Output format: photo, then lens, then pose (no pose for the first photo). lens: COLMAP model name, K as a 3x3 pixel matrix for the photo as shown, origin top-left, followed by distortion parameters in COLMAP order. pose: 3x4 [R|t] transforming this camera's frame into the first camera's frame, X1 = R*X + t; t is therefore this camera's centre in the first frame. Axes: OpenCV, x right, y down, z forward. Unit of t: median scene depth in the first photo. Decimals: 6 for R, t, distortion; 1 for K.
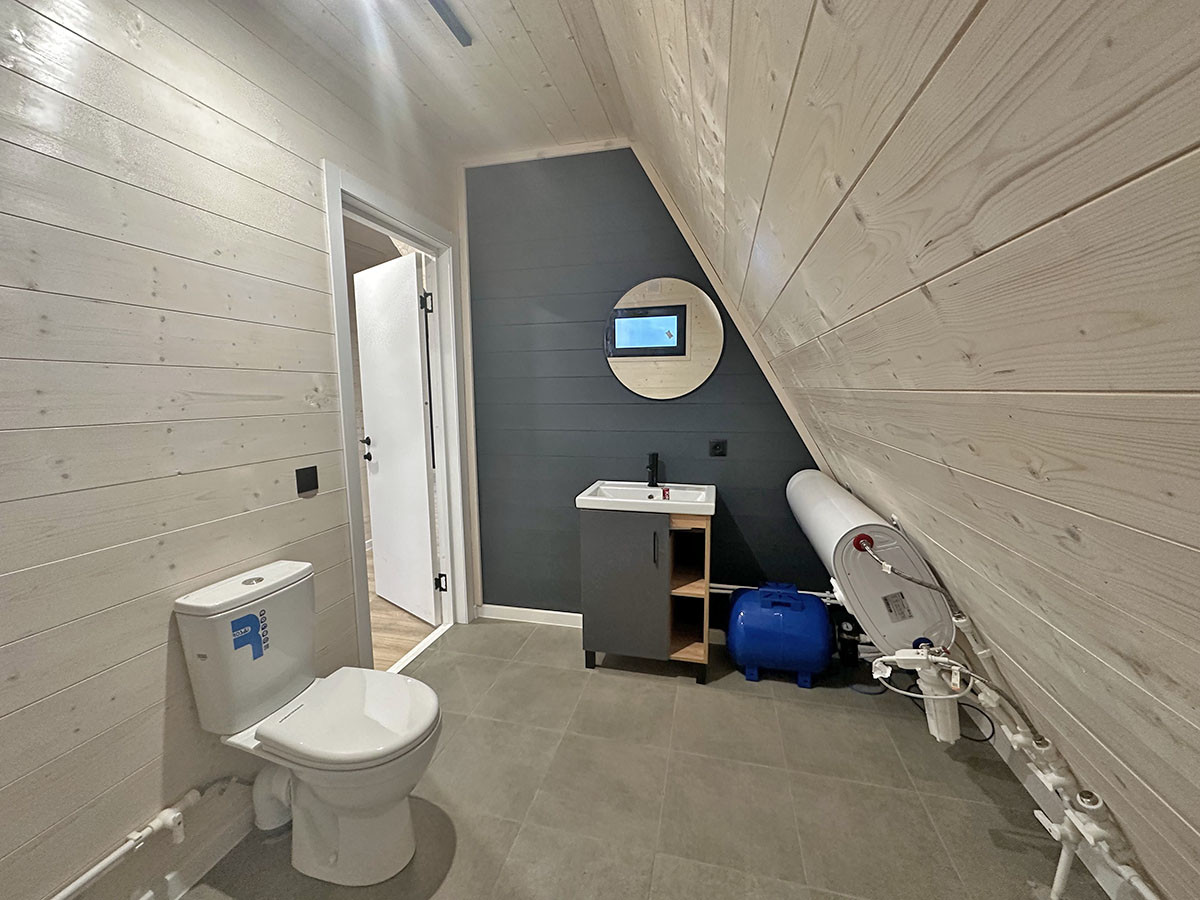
lens RADIAL K [[477.0, 0, 600.0], [0, 477.0, 450.0], [0, 0, 1]] dist [-0.003163, 0.000477]
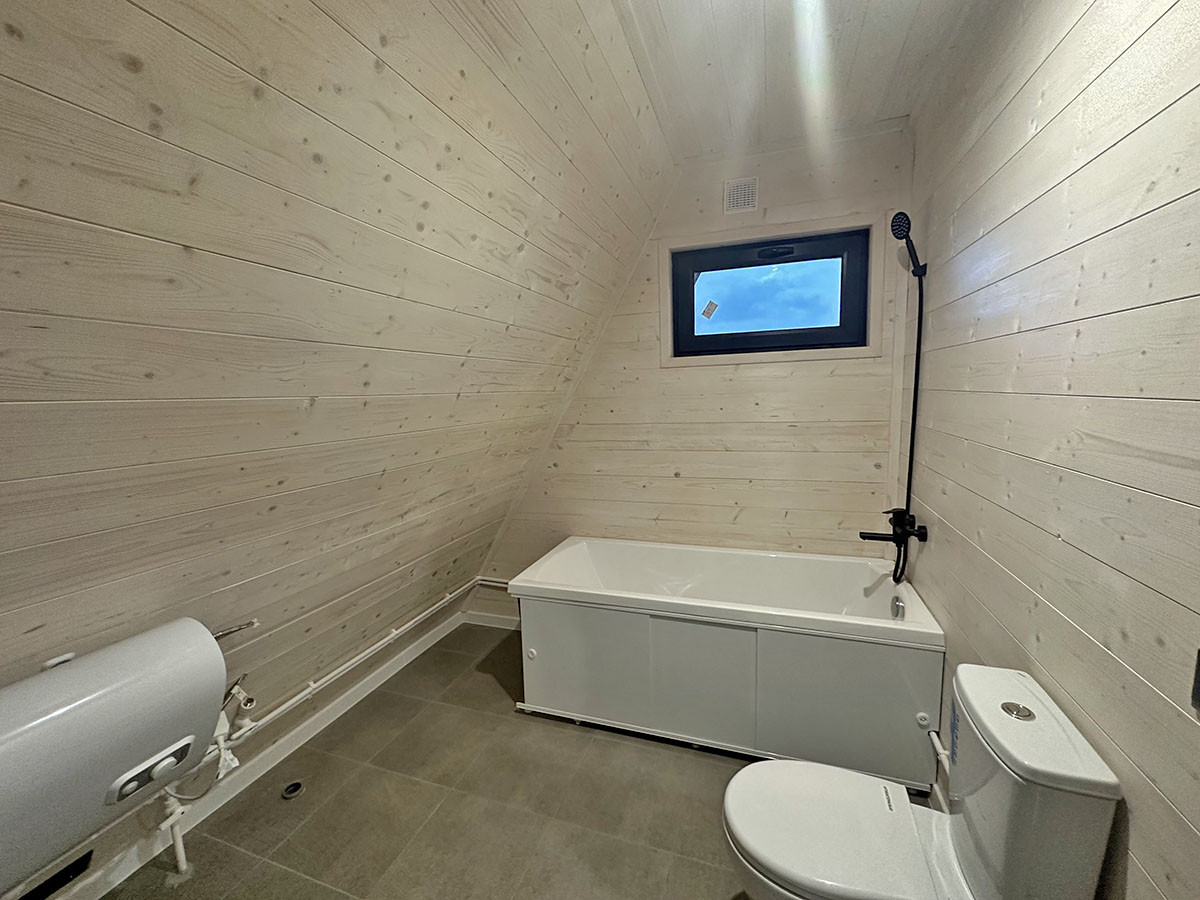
lens RADIAL K [[477.0, 0, 600.0], [0, 477.0, 450.0], [0, 0, 1]] dist [-0.003163, 0.000477]
pose [[-0.994562, 0.028902, 0.100058, -0.216390], [0.052725, 0.968240, 0.244402, -0.283469], [-0.089816, 0.248348, -0.964498, 1.622318]]
